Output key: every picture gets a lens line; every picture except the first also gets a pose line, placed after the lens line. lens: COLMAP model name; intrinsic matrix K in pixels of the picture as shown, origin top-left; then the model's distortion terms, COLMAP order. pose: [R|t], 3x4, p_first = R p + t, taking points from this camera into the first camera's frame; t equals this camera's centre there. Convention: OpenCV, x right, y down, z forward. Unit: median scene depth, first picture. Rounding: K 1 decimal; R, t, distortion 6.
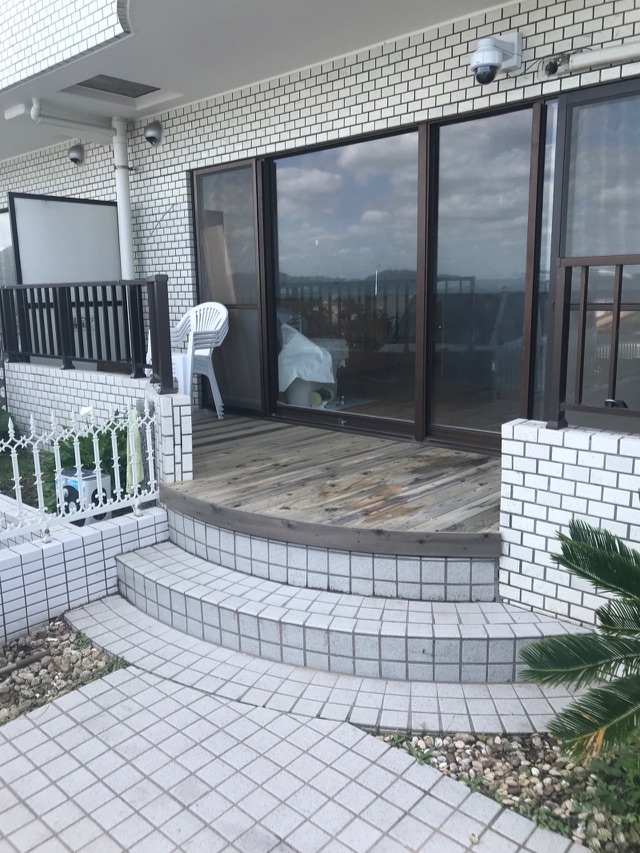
lens RADIAL K [[697.4, 0, 320.0], [0, 697.4, 426.5], [0, 0, 1]] dist [0.004752, 0.006856]
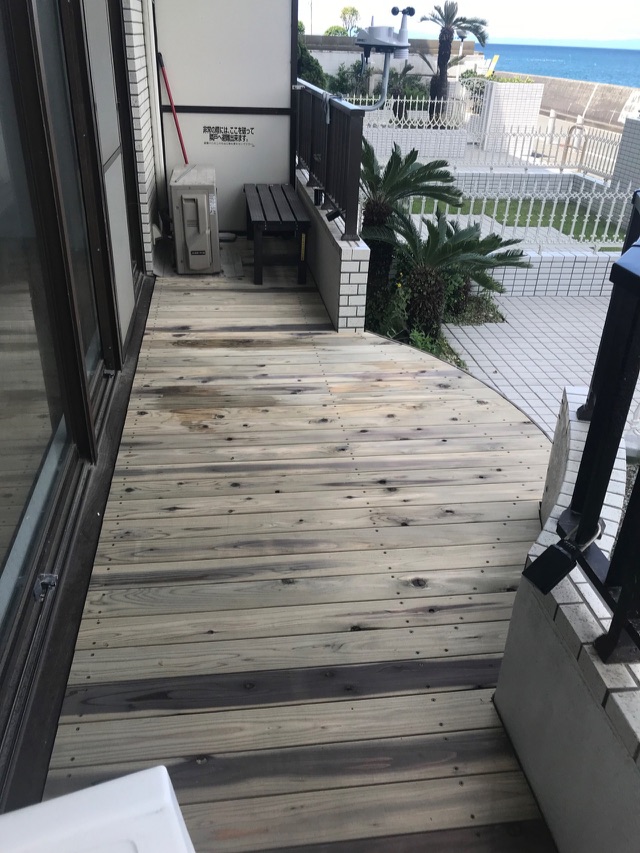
lens RADIAL K [[697.4, 0, 320.0], [0, 697.4, 426.5], [0, 0, 1]] dist [0.004752, 0.006856]
pose [[-0.768452, -0.310249, 0.559667, -0.386136], [0.113422, 0.794720, 0.596284, -0.409211], [-0.629775, 0.521695, -0.575515, 1.559051]]
